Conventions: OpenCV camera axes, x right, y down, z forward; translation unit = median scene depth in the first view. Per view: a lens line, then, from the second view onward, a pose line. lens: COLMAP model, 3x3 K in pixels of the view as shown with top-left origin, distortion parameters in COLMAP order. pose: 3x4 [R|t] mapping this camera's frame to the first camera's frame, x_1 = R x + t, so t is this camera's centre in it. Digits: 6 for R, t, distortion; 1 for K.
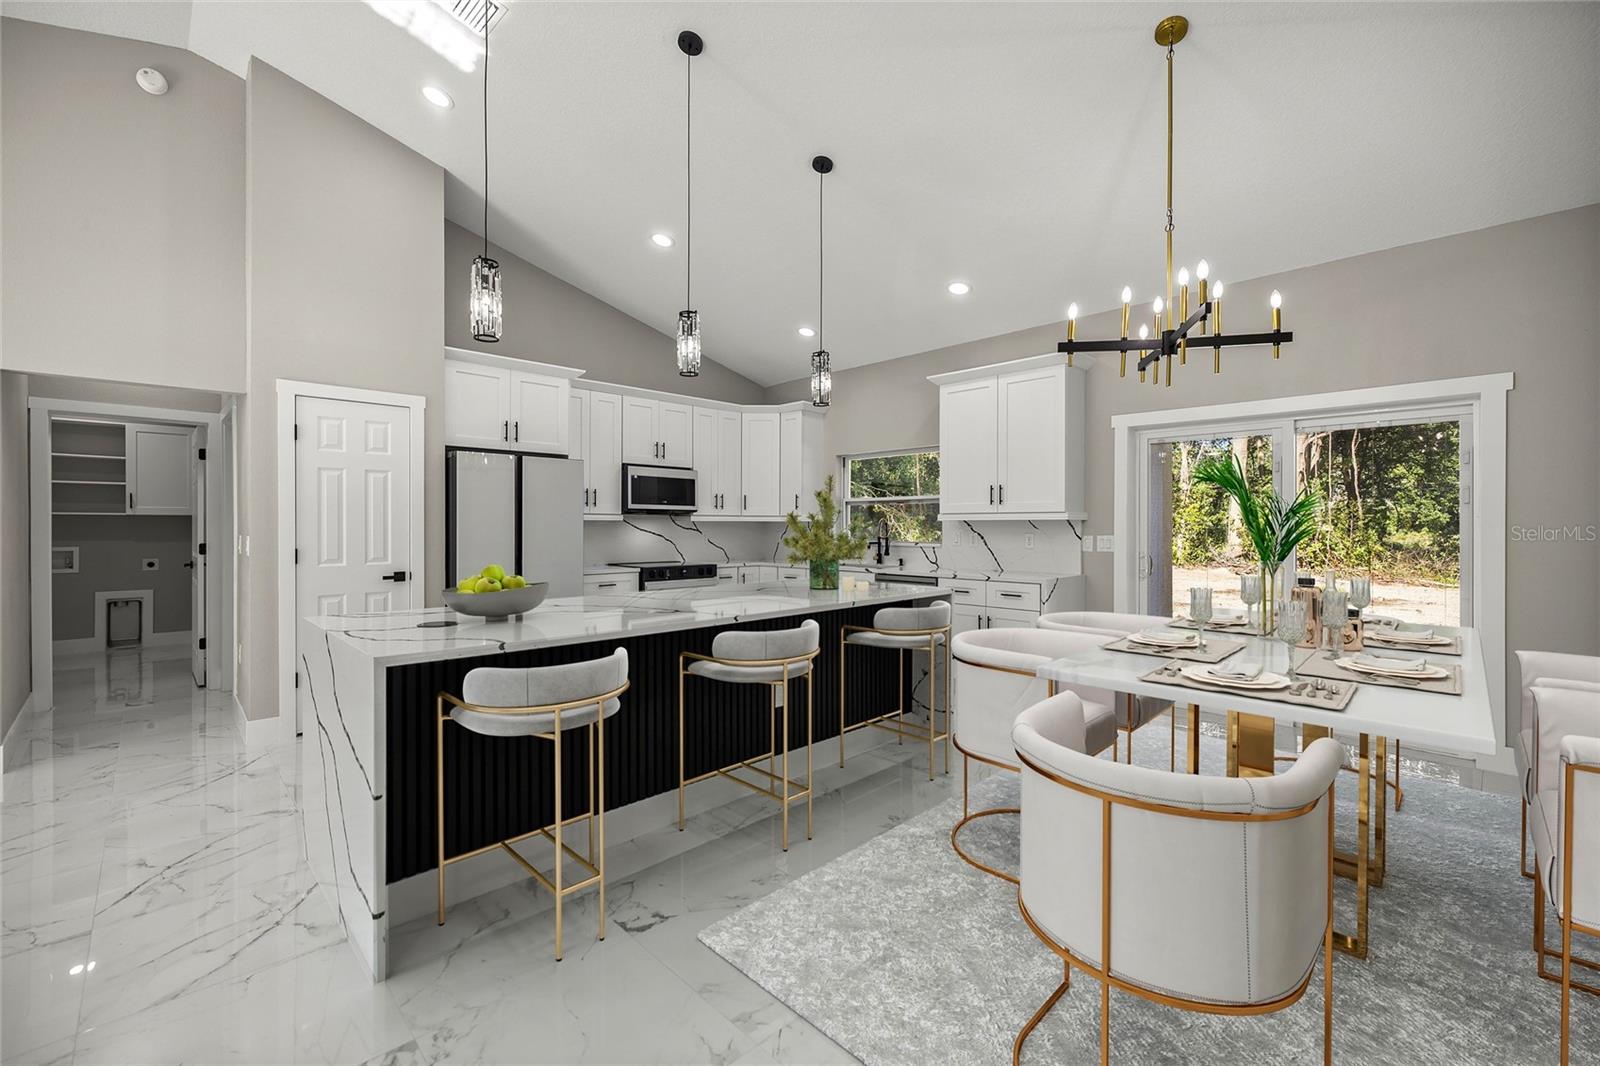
lens RADIAL K [[672.8, 0, 801.5], [0, 672.8, 528.6], [0, 0, 1]] dist [0.000030, -0.000014]
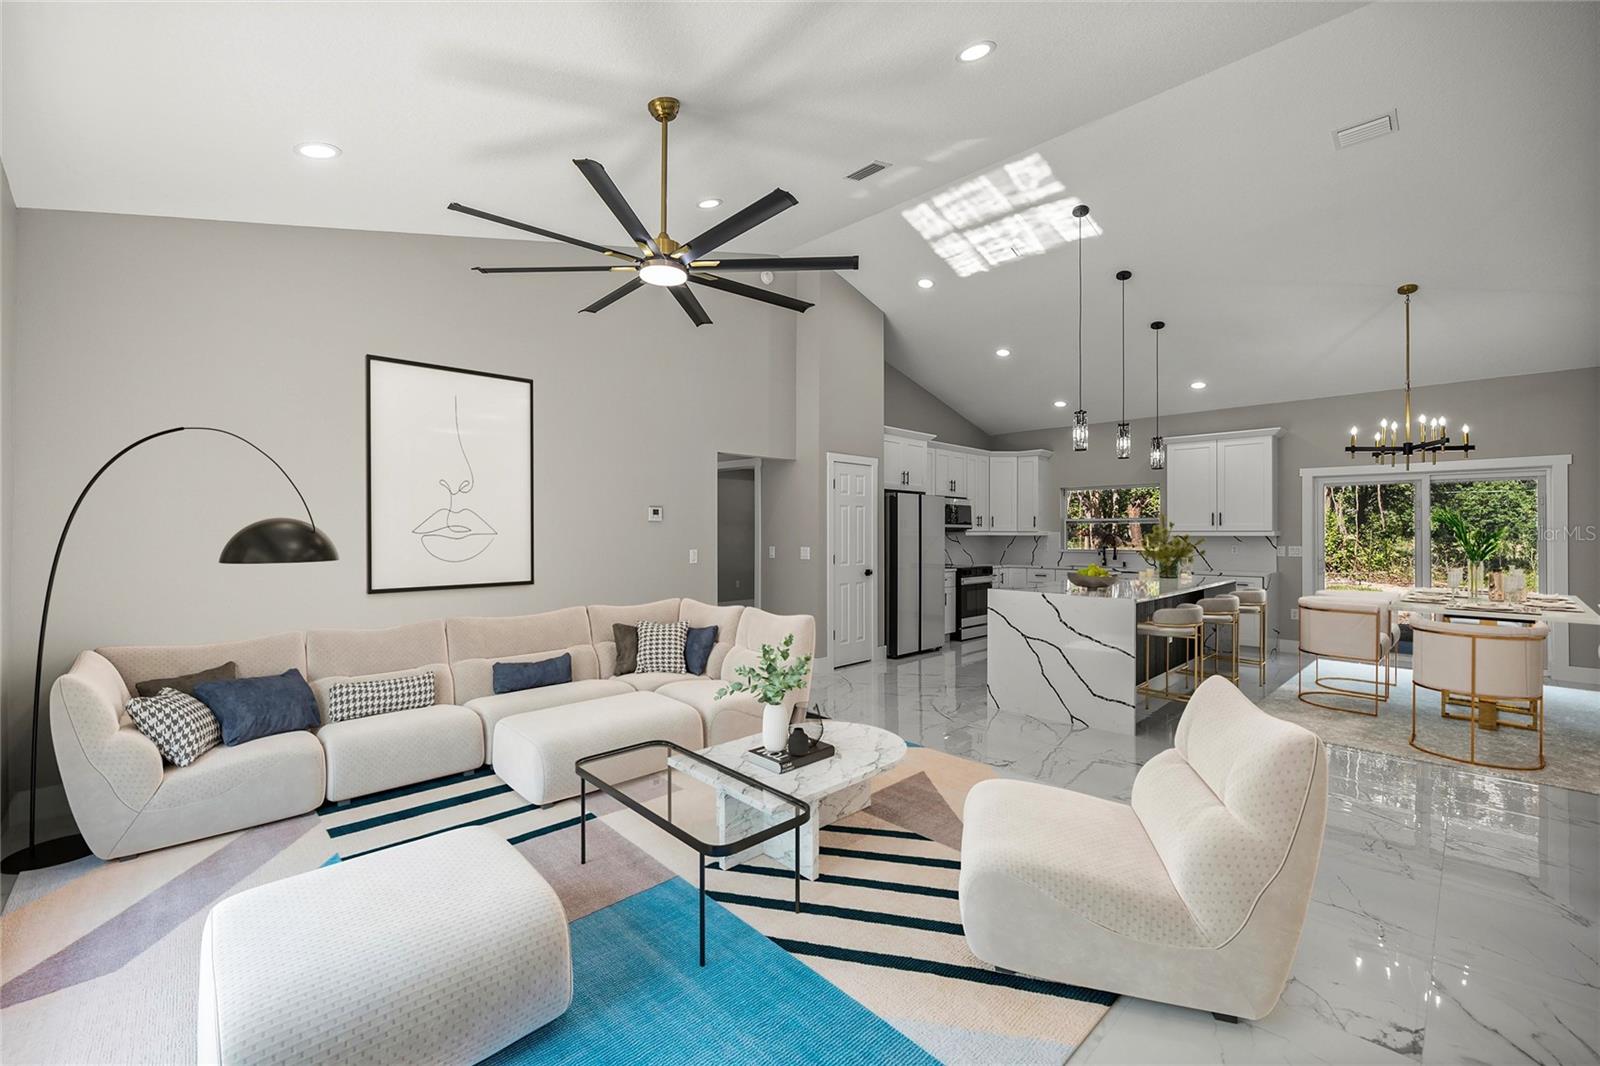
lens RADIAL K [[668.8, 0, 796.0], [0, 668.8, 531.2], [0, 0, 1]] dist [-0.001622, -0.000390]
pose [[0.999970, -0.001152, 0.007720, -0.648079], [0.001209, 0.999972, -0.007391, -0.012571], [-0.007711, 0.007400, 0.999943, -0.480121]]
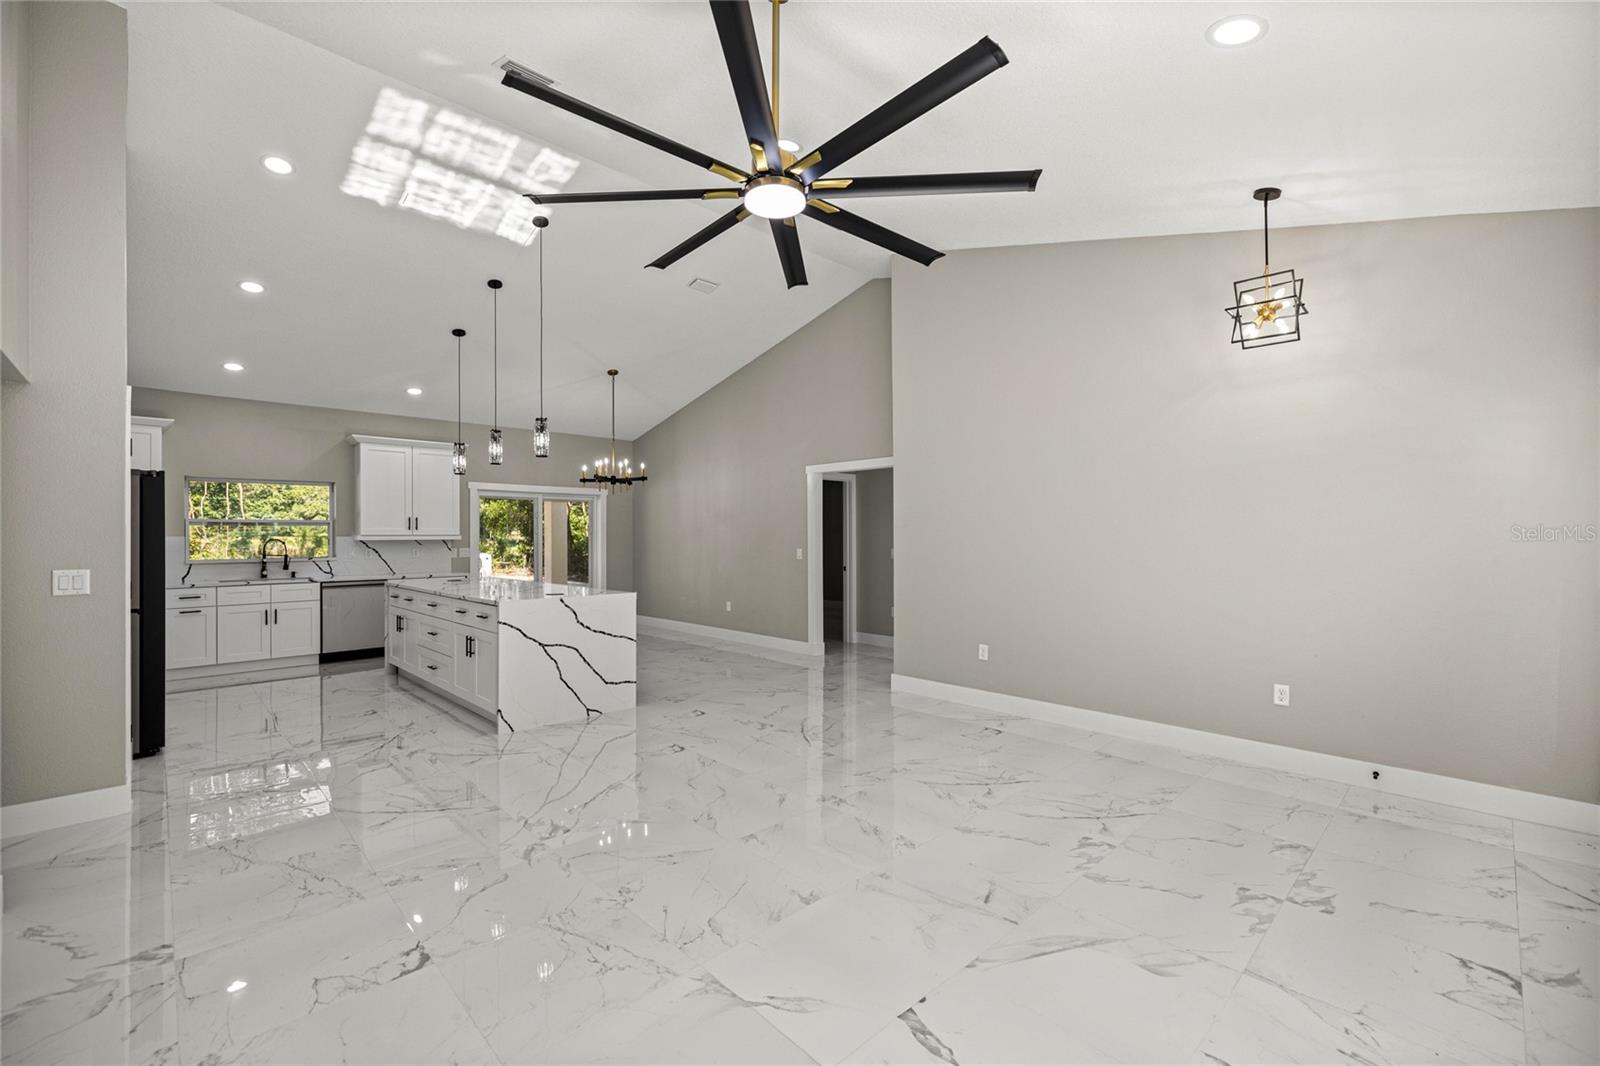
lens RADIAL K [[668.8, 0, 796.0], [0, 668.8, 531.2], [0, 0, 1]] dist [-0.001622, -0.000390]
pose [[0.006376, 0.005766, 0.999963, -1.211905], [0.007492, 0.999955, -0.005814, -0.016632], [-0.999952, 0.007529, 0.006332, 0.102736]]
